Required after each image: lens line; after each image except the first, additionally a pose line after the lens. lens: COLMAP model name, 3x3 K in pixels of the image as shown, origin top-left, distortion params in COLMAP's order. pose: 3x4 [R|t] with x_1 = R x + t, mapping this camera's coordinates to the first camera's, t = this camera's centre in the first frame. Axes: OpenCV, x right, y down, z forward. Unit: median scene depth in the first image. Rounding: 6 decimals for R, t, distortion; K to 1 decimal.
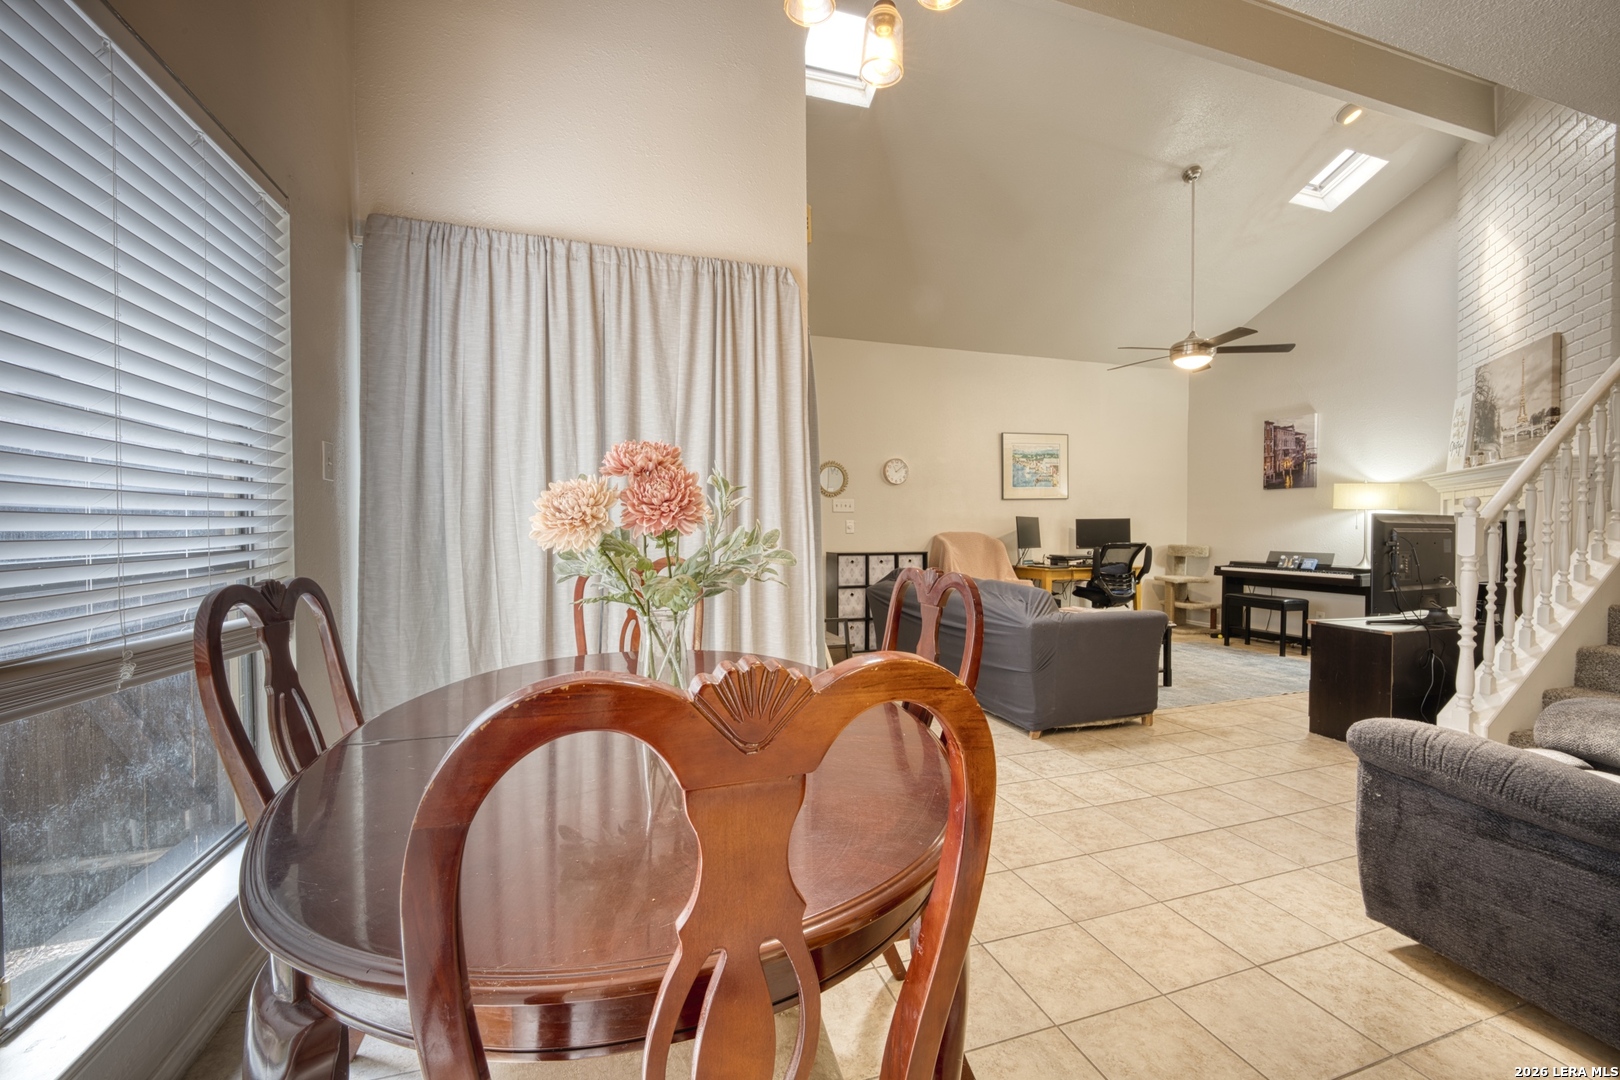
lens RADIAL K [[655.3, 0, 809.0], [0, 655.3, 536.7], [0, 0, 1]] dist [-0.007023, -0.001096]
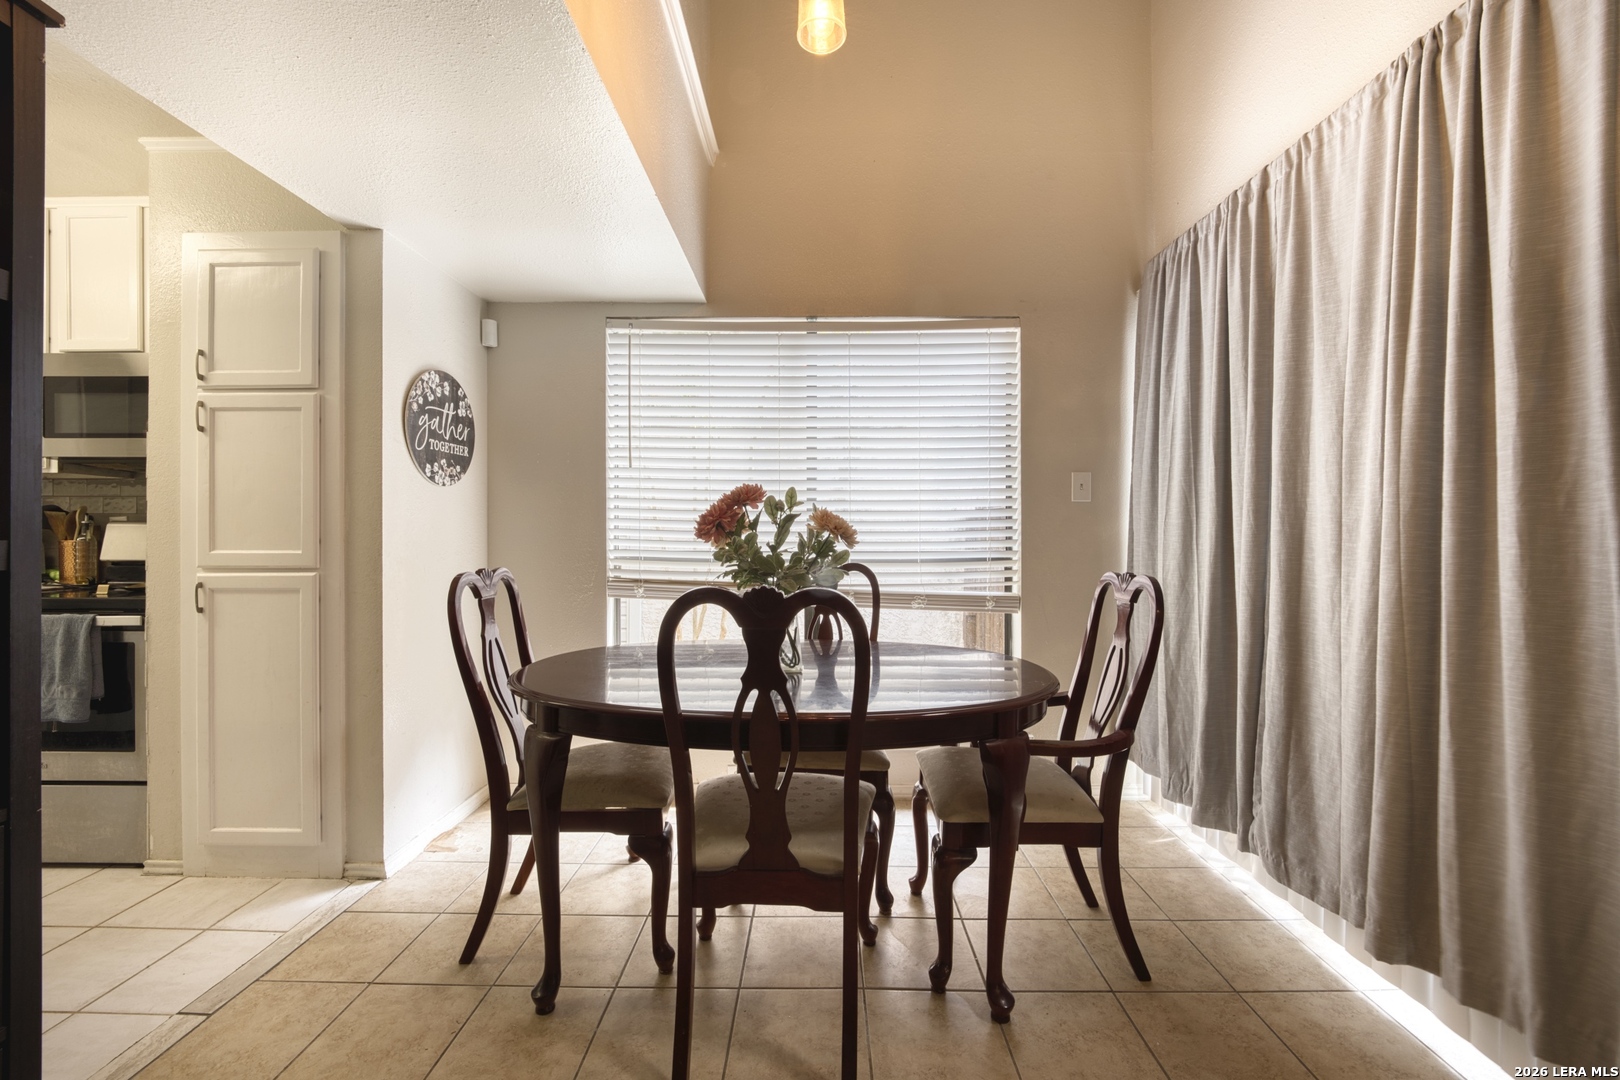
lens RADIAL K [[655.3, 0, 813.3], [0, 655.3, 542.1], [0, 0, 1]] dist [-0.007023, -0.001096]
pose [[-0.324629, 0.006307, -0.945820, 0.237792], [-0.012426, 0.999863, 0.010932, -0.004563], [0.945760, 0.015302, -0.324506, 0.318222]]
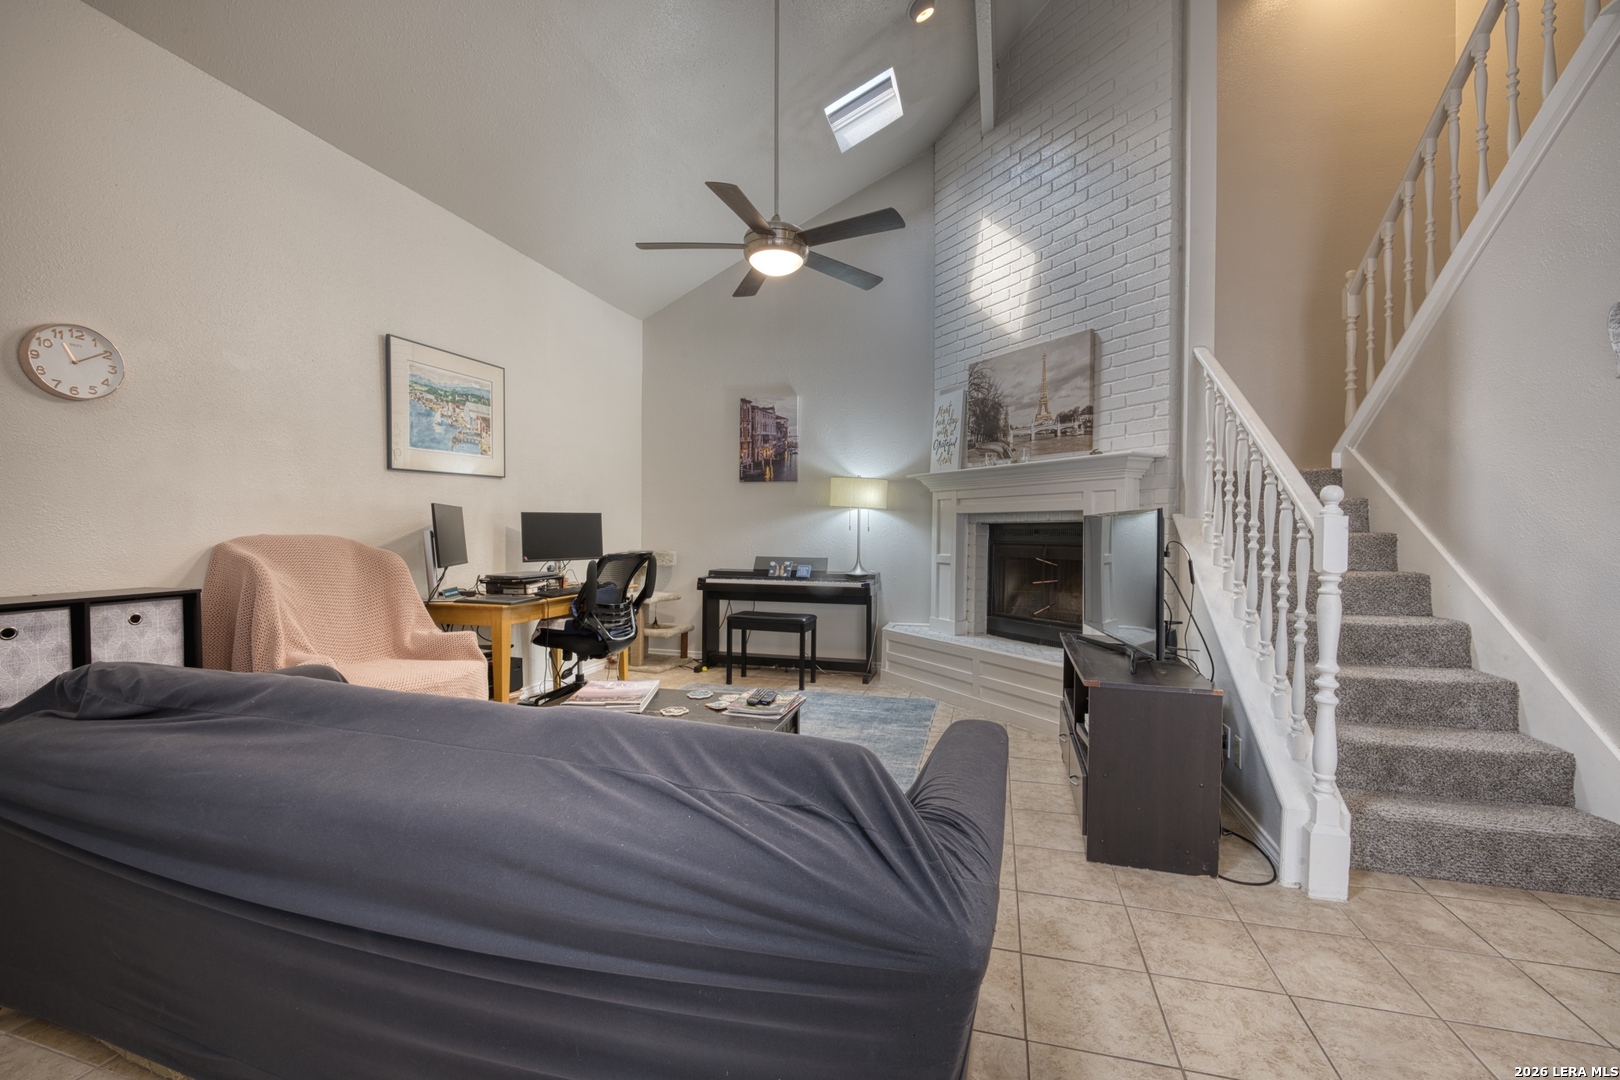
lens RADIAL K [[655.3, 0, 814.2], [0, 655.3, 539.0], [0, 0, 1]] dist [-0.007023, -0.001096]
pose [[0.551167, -0.009980, 0.834335, 0.064398], [0.005928, 0.999950, 0.008045, -0.006715], [-0.834374, 0.000512, 0.551199, 0.503307]]
